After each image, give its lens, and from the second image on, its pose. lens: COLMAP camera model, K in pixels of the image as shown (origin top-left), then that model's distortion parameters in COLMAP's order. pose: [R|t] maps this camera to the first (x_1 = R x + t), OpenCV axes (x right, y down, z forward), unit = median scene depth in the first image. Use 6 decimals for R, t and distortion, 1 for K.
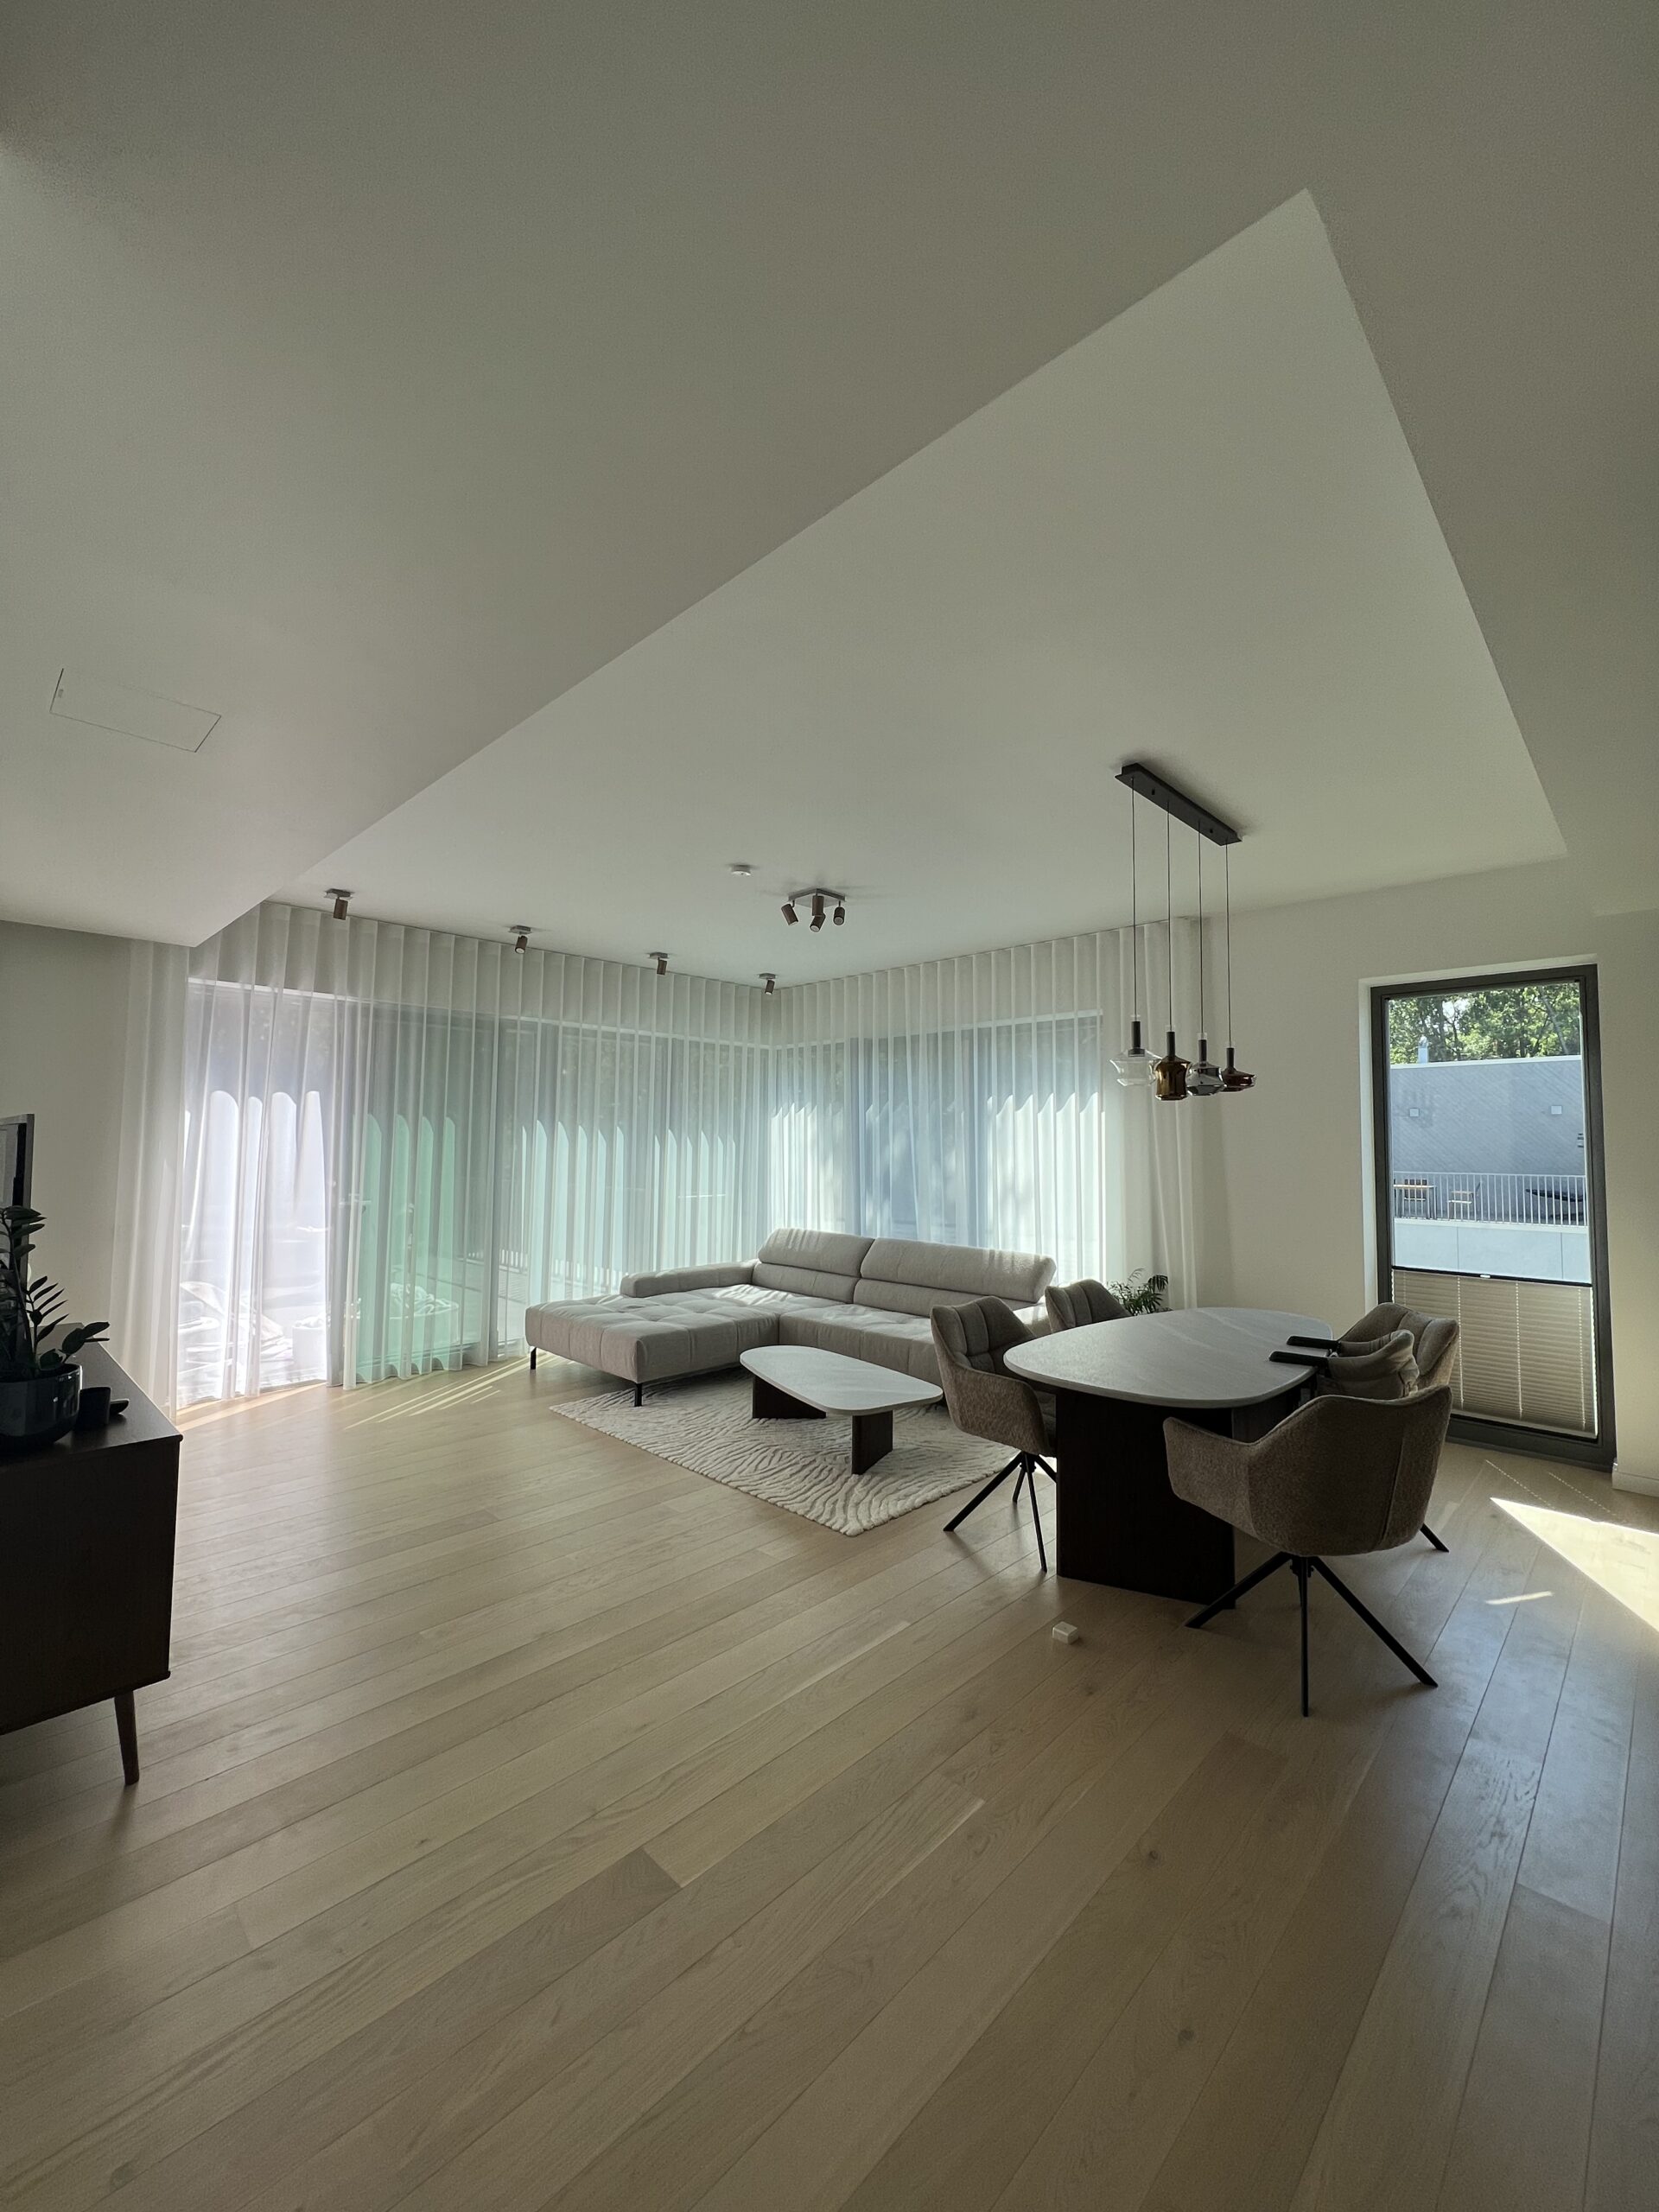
lens RADIAL K [[887.0, 0, 837.5], [0, 887.0, 1100.4], [0, 0, 1]] dist [-0.002137, -0.000092]
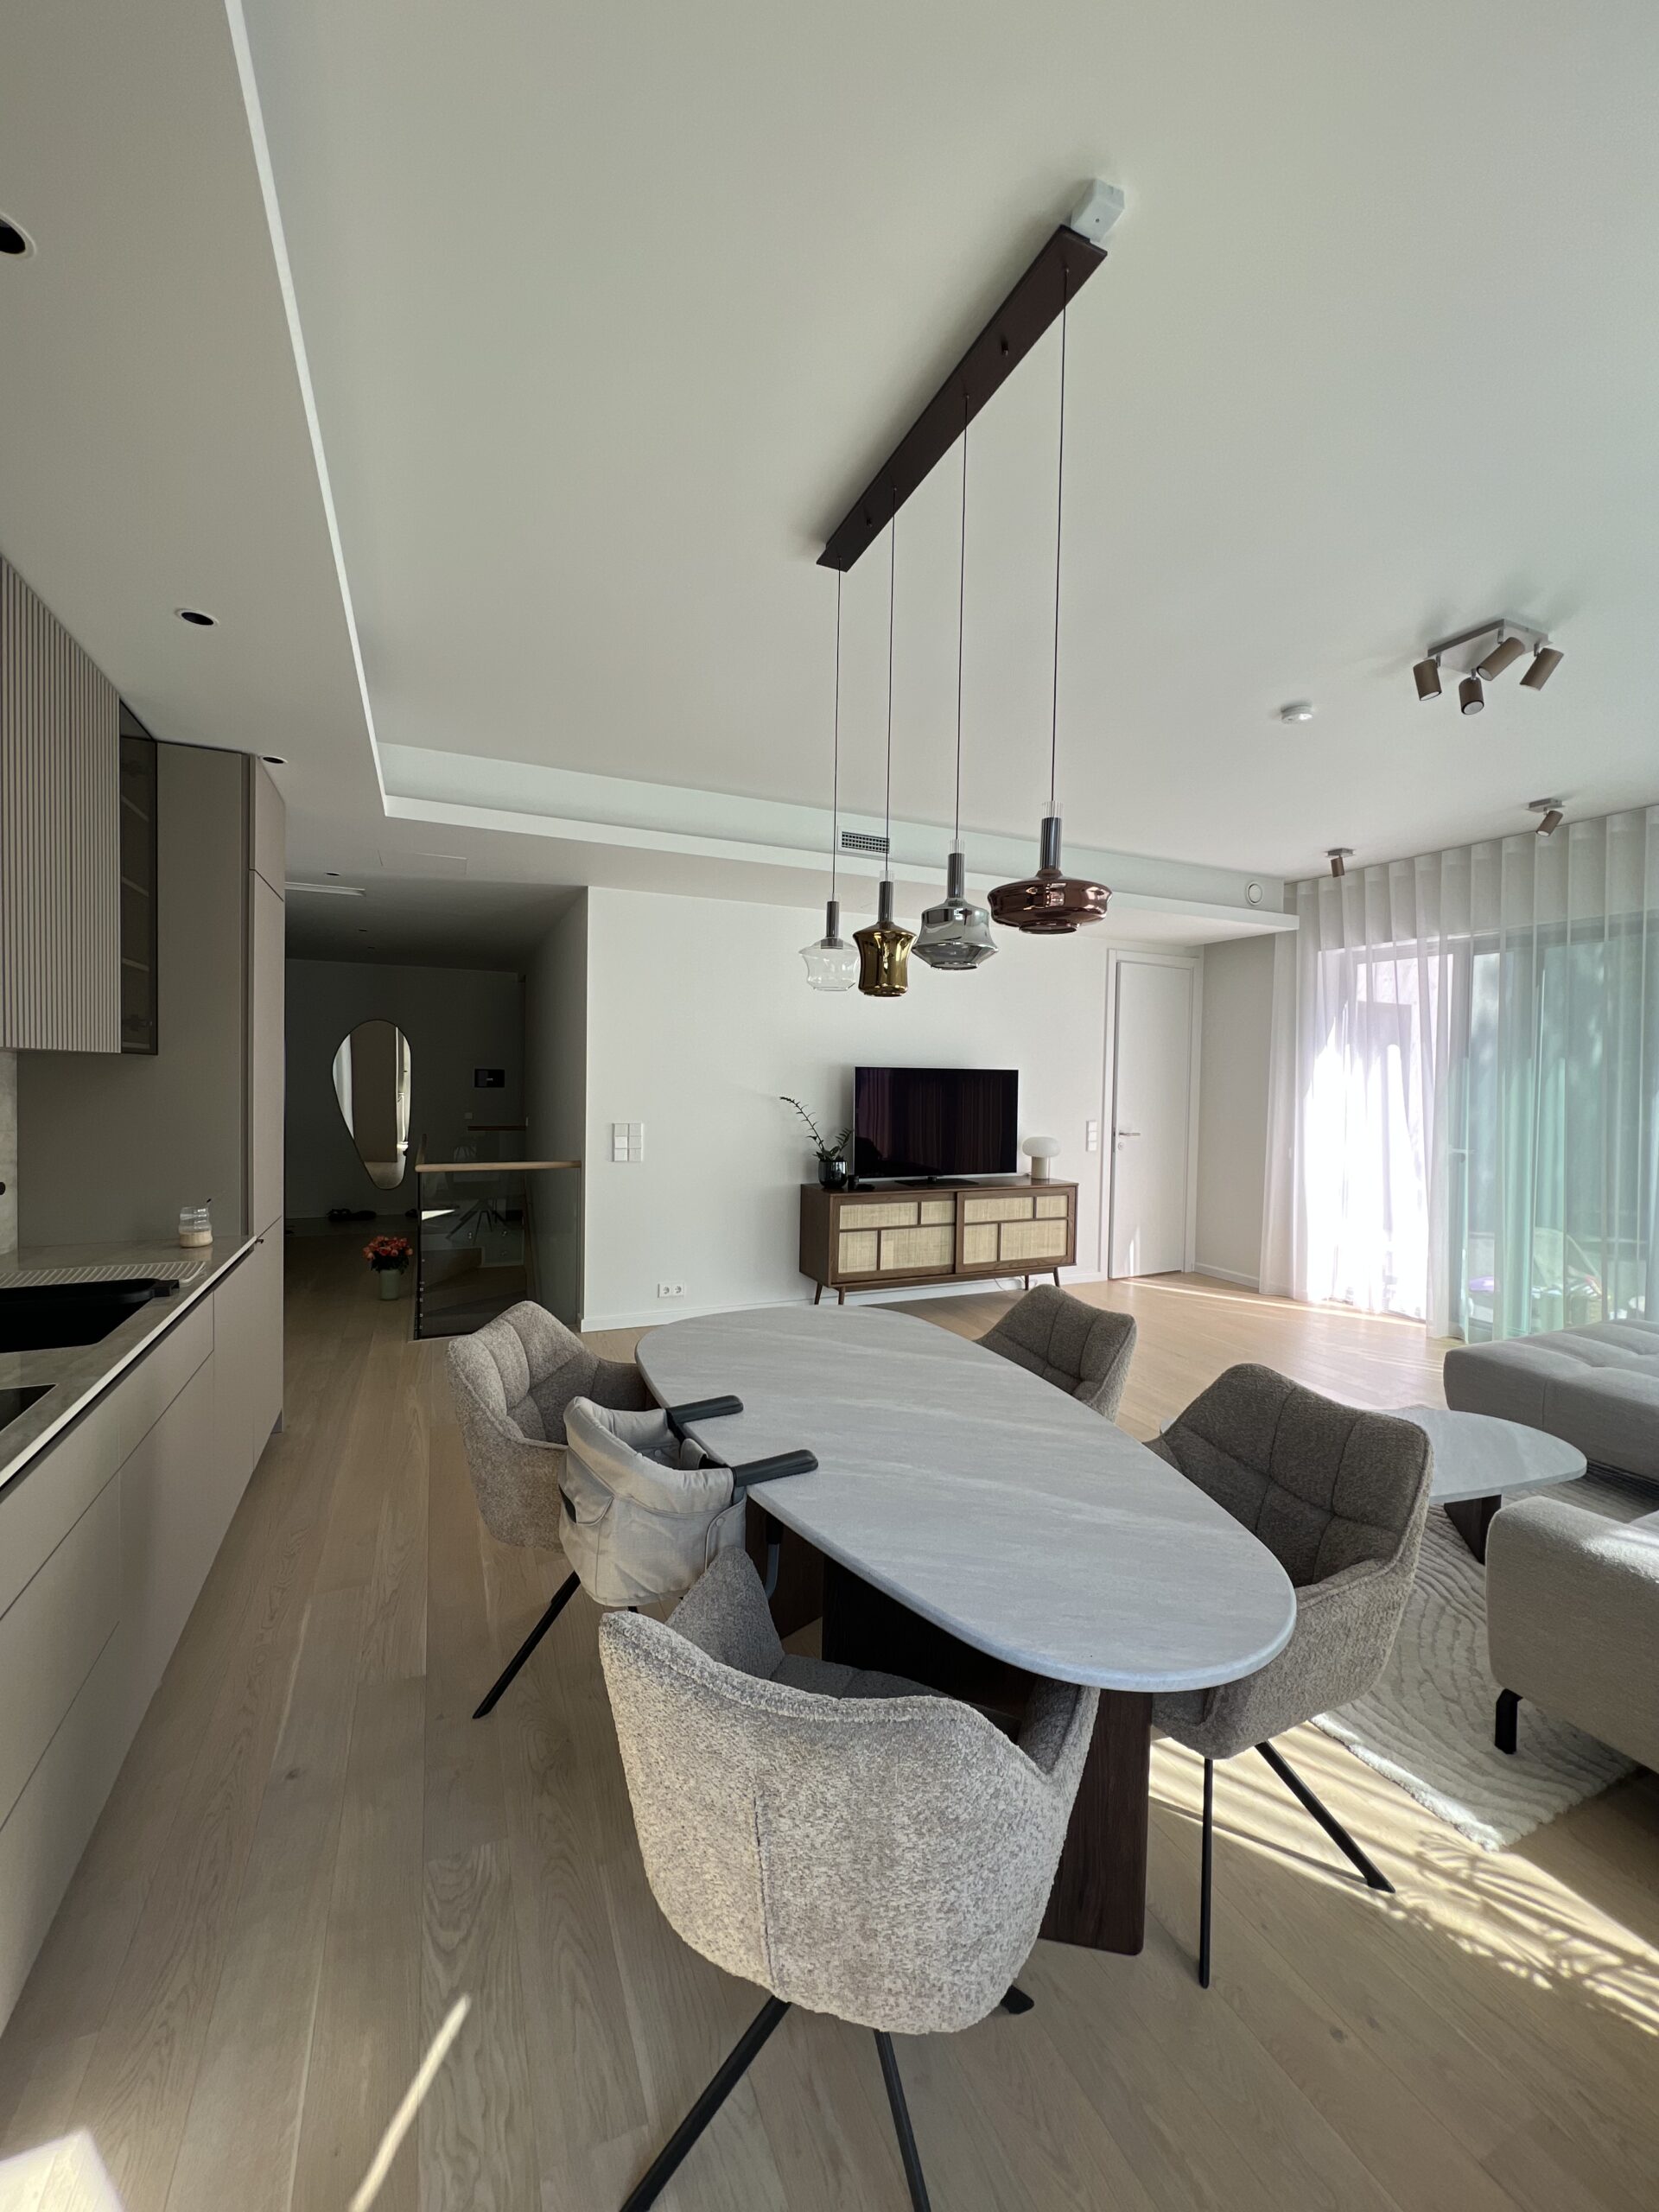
lens RADIAL K [[887.0, 0, 837.5], [0, 887.0, 1100.4], [0, 0, 1]] dist [-0.002137, -0.000092]
pose [[-0.371786, 0.012662, -0.928232, 0.663038], [0.025947, 0.999658, 0.003244, 0.047906], [0.927956, -0.022879, -0.371987, 0.829657]]
